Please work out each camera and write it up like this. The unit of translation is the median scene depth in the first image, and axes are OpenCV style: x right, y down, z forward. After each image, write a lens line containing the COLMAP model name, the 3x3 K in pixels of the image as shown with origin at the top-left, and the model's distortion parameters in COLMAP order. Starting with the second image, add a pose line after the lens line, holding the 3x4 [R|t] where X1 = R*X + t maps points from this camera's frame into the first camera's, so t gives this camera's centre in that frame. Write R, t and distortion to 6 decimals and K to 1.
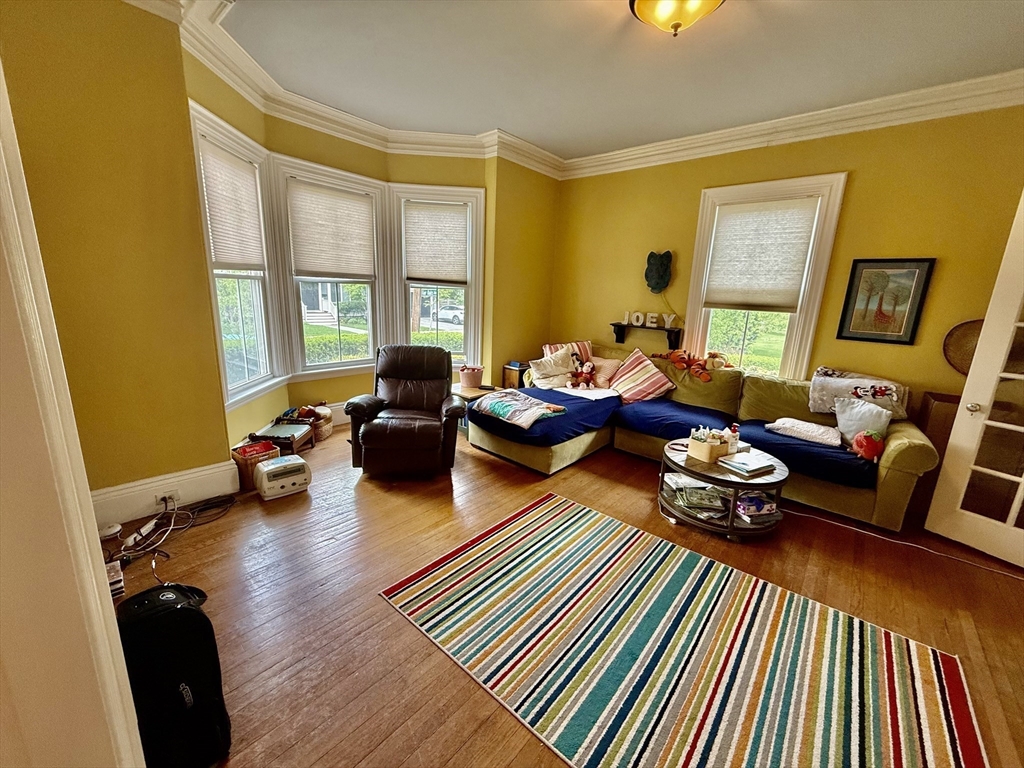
lens RADIAL K [[407.3, 0, 509.6], [0, 407.3, 384.0], [0, 0, 1]] dist [0.000270, 0.000454]
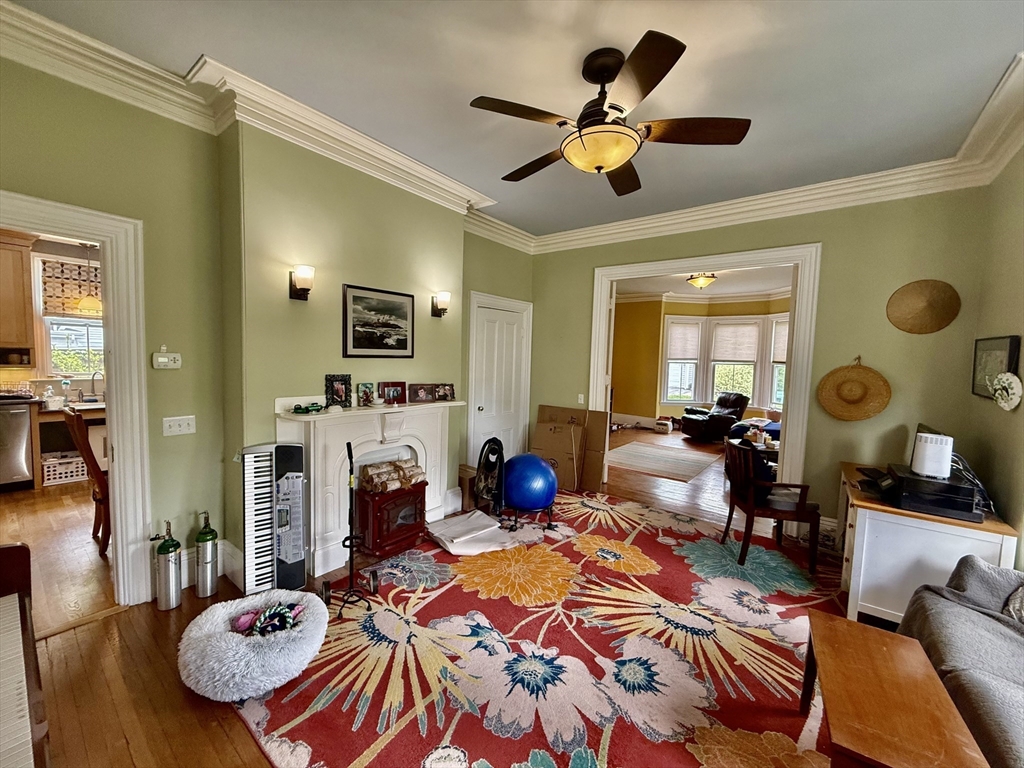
lens RADIAL K [[407.3, 0, 509.6], [0, 407.3, 384.0], [0, 0, 1]] dist [0.000270, 0.000454]
pose [[0.054476, 0.027452, -0.998138, 1.965385], [-0.249609, 0.968259, 0.013007, 0.136423], [0.966813, 0.248436, 0.059599, -0.297413]]
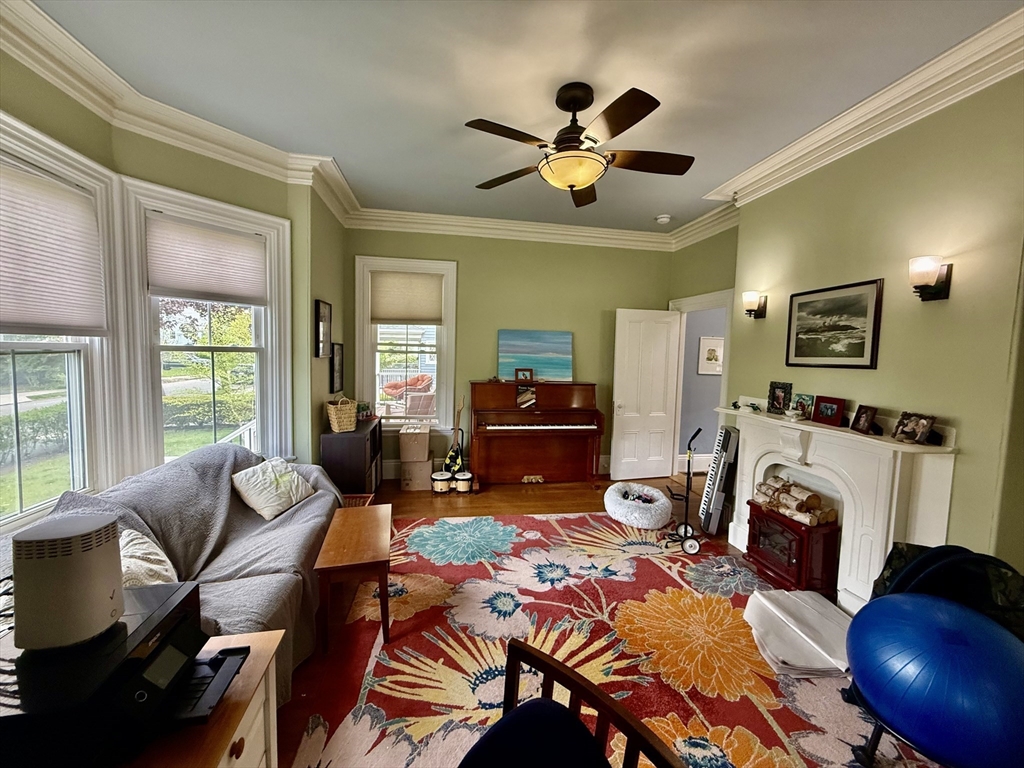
lens RADIAL K [[407.3, 0, 509.6], [0, 407.3, 384.0], [0, 0, 1]] dist [0.000270, 0.000454]
pose [[-0.768961, -0.108989, 0.629937, 1.010650], [0.085864, 0.958826, 0.270705, -0.066389], [-0.633504, 0.262250, -0.727941, 0.412386]]
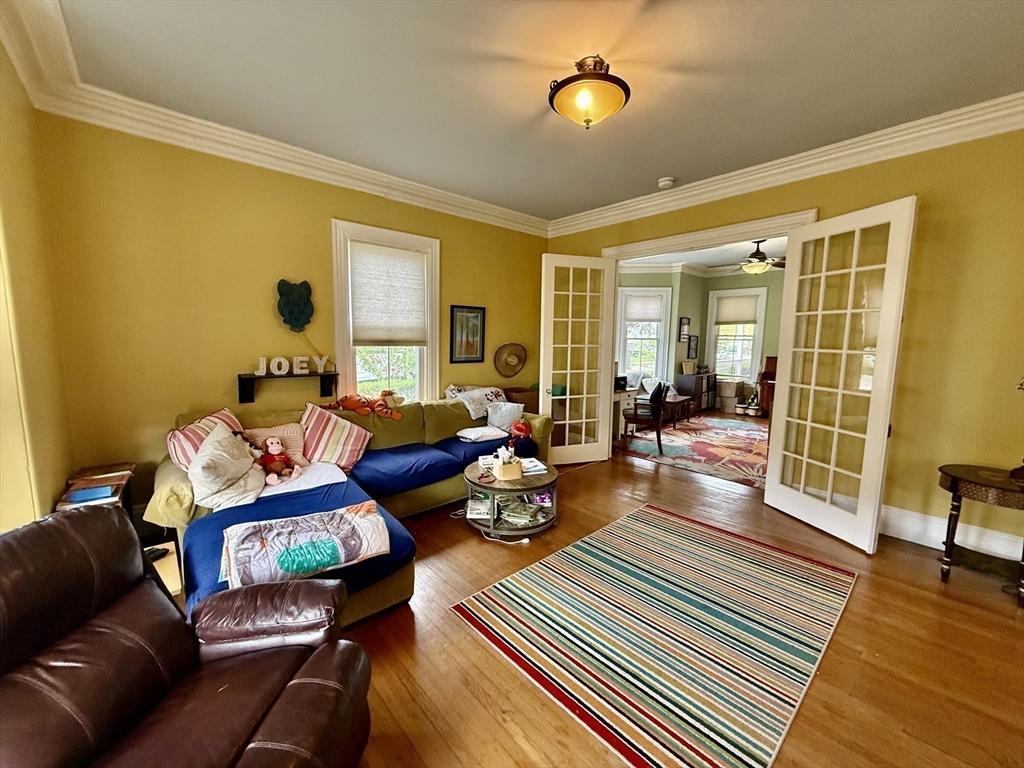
lens RADIAL K [[407.3, 0, 509.6], [0, 407.3, 384.0], [0, 0, 1]] dist [0.000270, 0.000454]
pose [[0.125079, -0.153028, 0.980274, -0.468463], [0.211441, 0.969447, 0.124358, -0.165903], [-0.969354, 0.191716, 0.153614, 0.608408]]
